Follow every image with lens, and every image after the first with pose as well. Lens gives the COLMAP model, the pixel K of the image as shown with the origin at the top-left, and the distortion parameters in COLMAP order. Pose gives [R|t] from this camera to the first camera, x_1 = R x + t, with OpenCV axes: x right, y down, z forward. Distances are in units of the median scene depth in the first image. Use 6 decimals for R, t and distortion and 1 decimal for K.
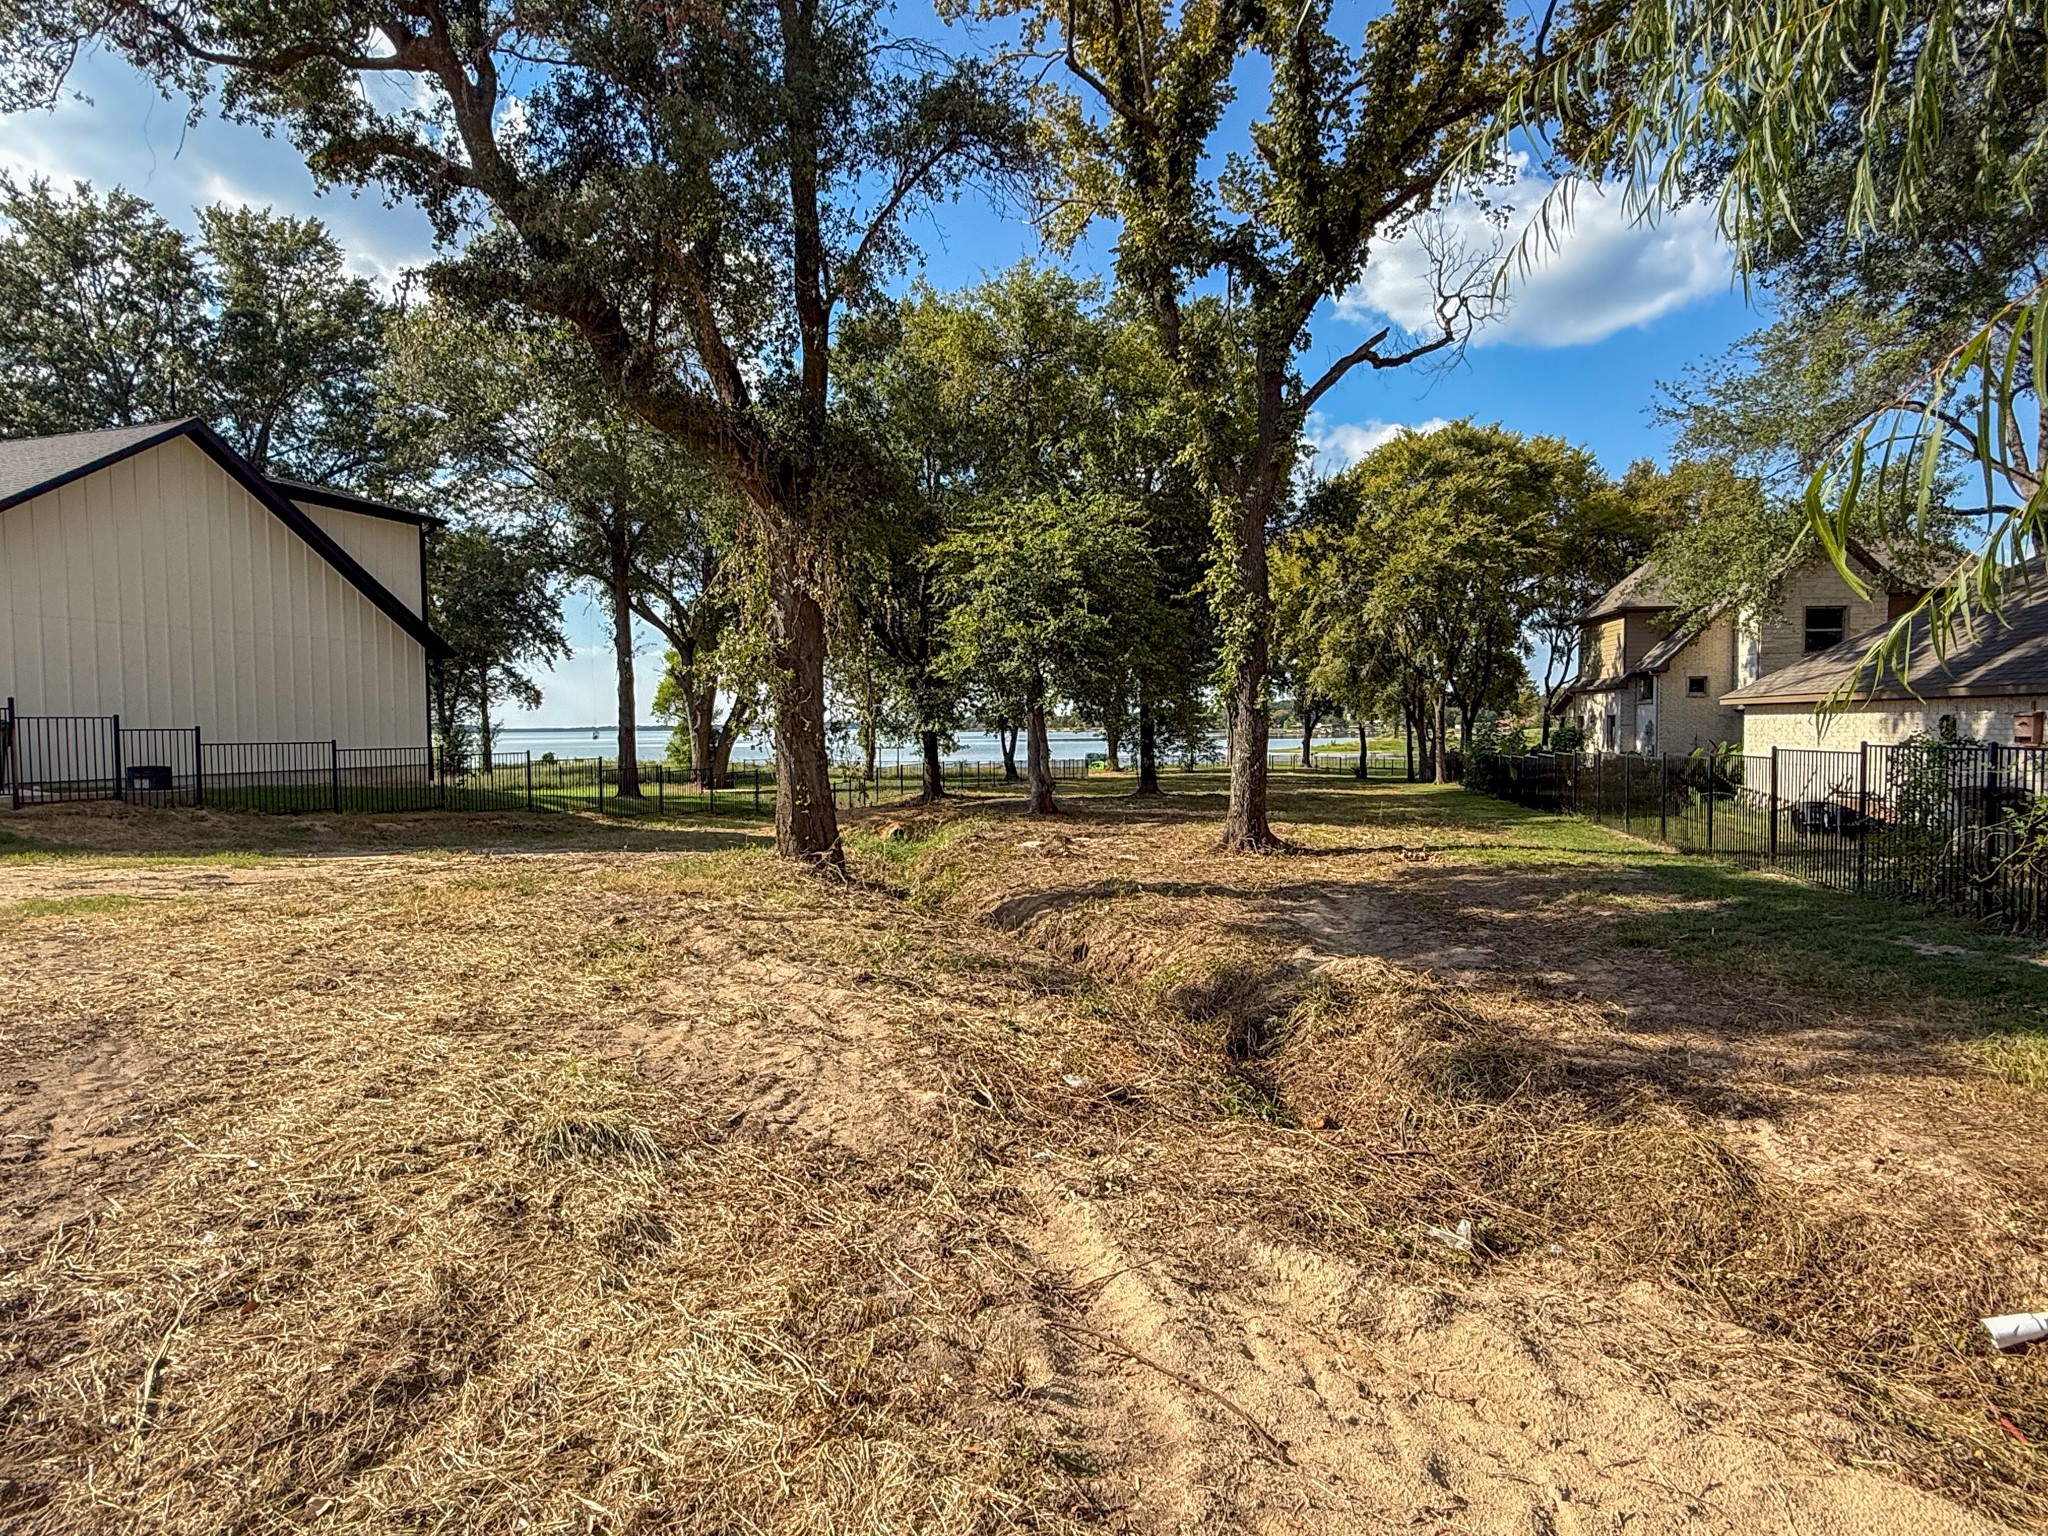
lens RADIAL K [[1126.0, 0, 1024.0], [0, 1126.0, 768.0], [0, 0, 1]] dist [-0.000665, 0.000001]
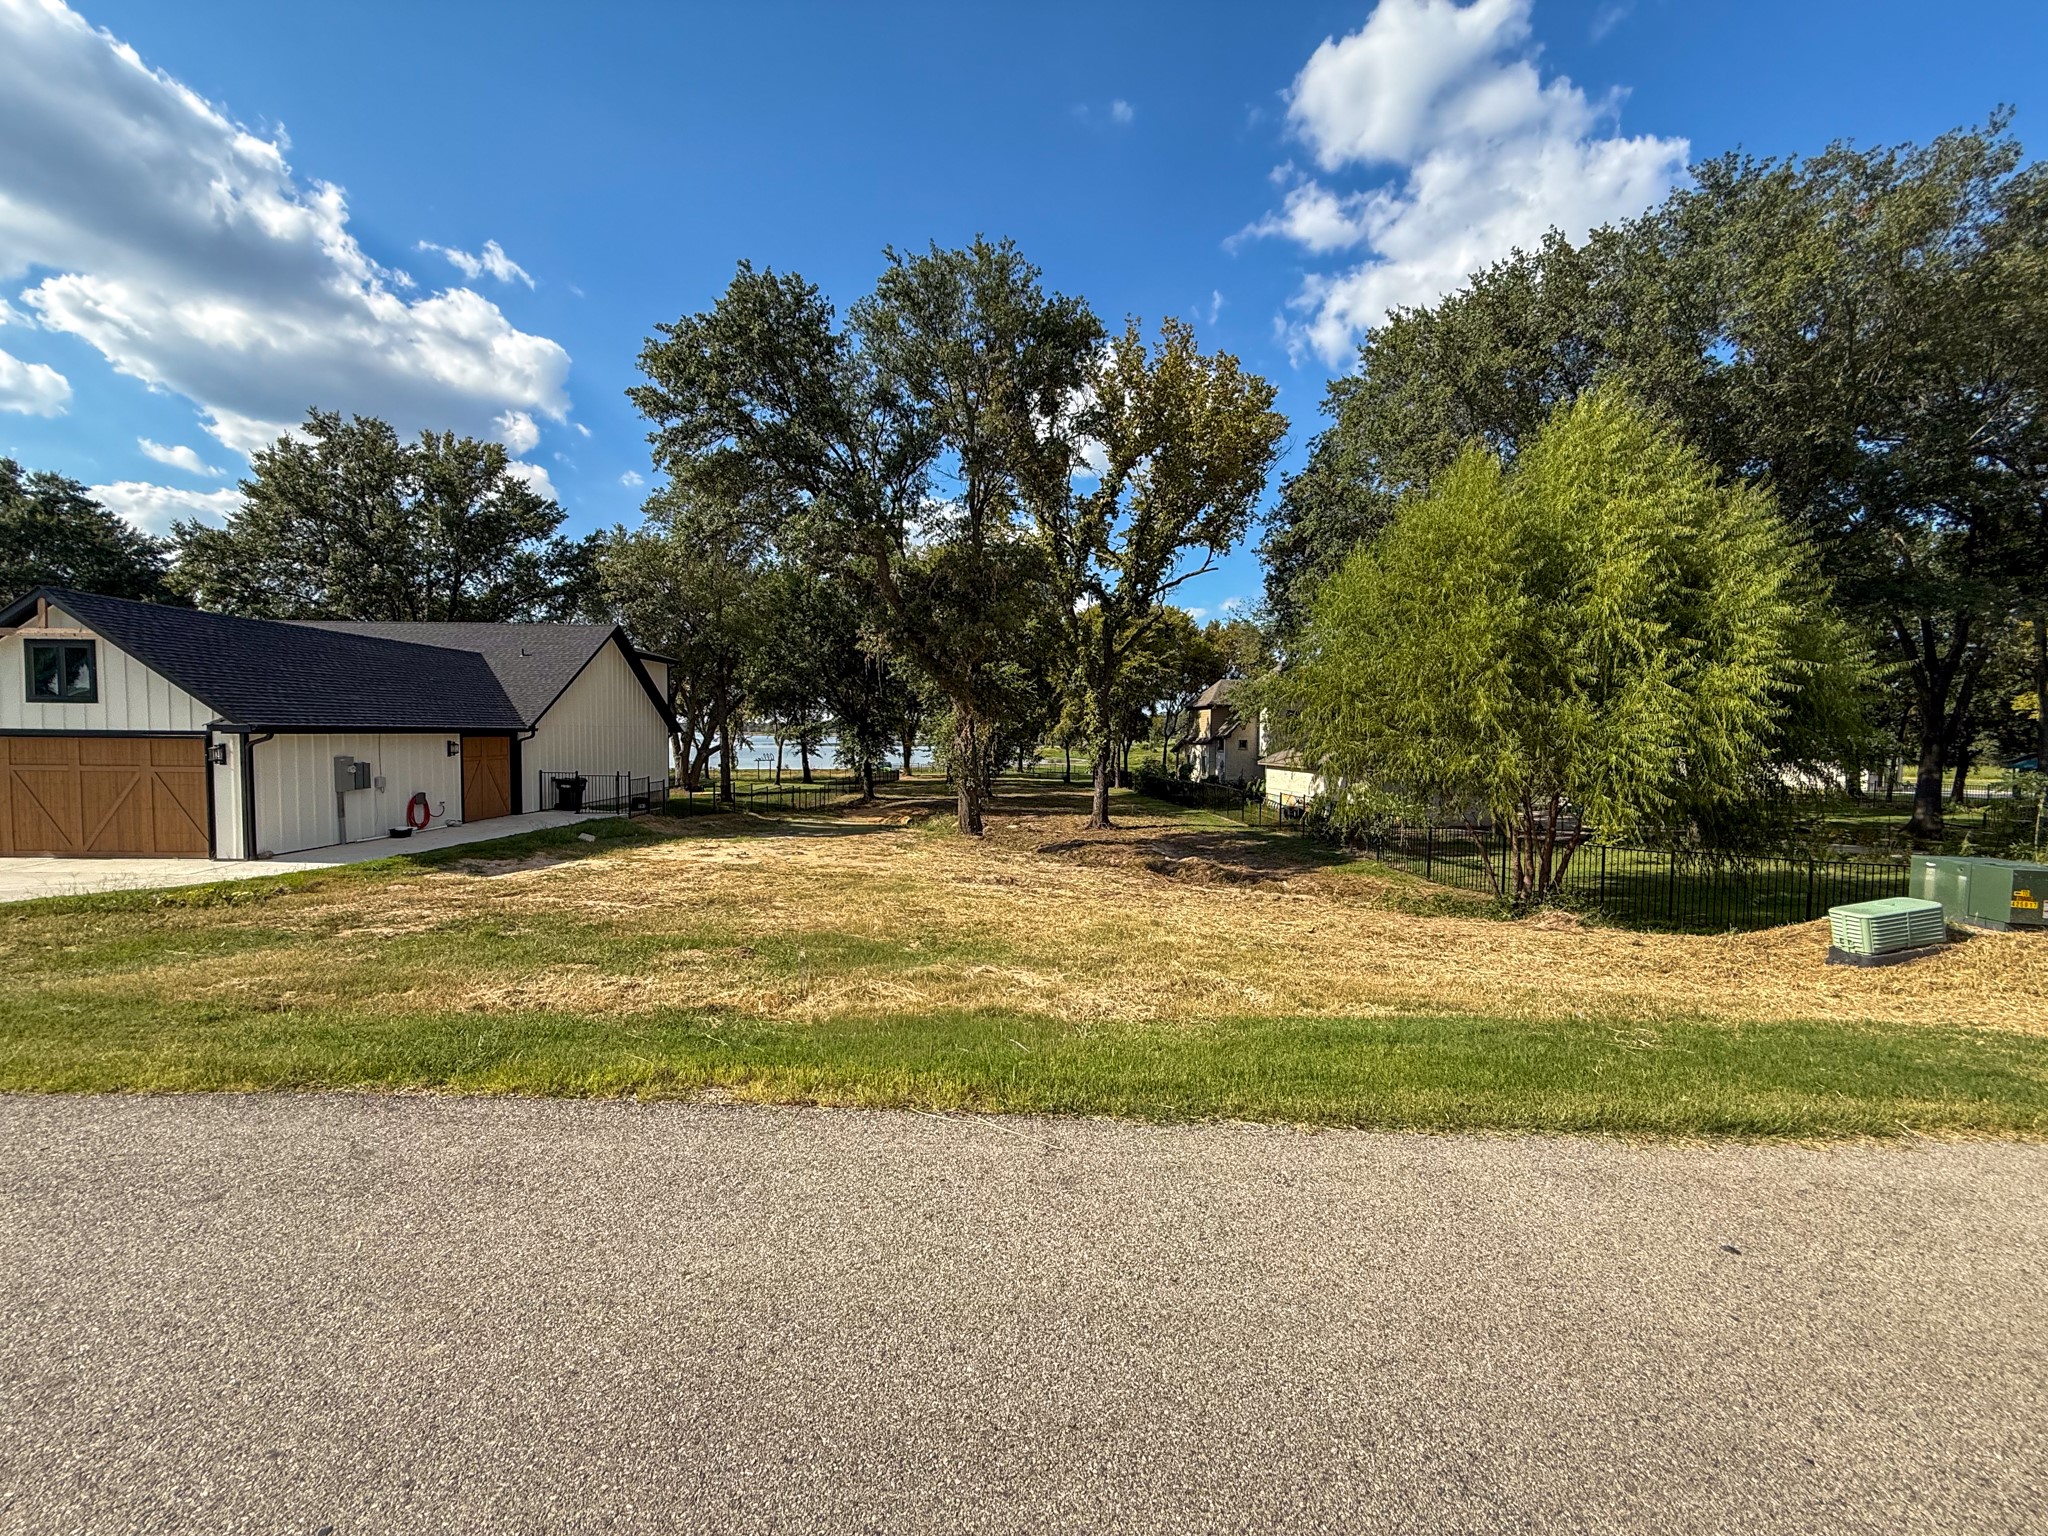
lens RADIAL K [[819.4, 0, 1024.0], [0, 819.4, 768.0], [0, 0, 1]] dist [0.000060, -0.000002]
pose [[0.955290, 0.006888, 0.295590, -0.237964], [-0.008688, 0.999951, 0.004776, -0.031748], [-0.295543, -0.007130, 0.955303, -0.333224]]
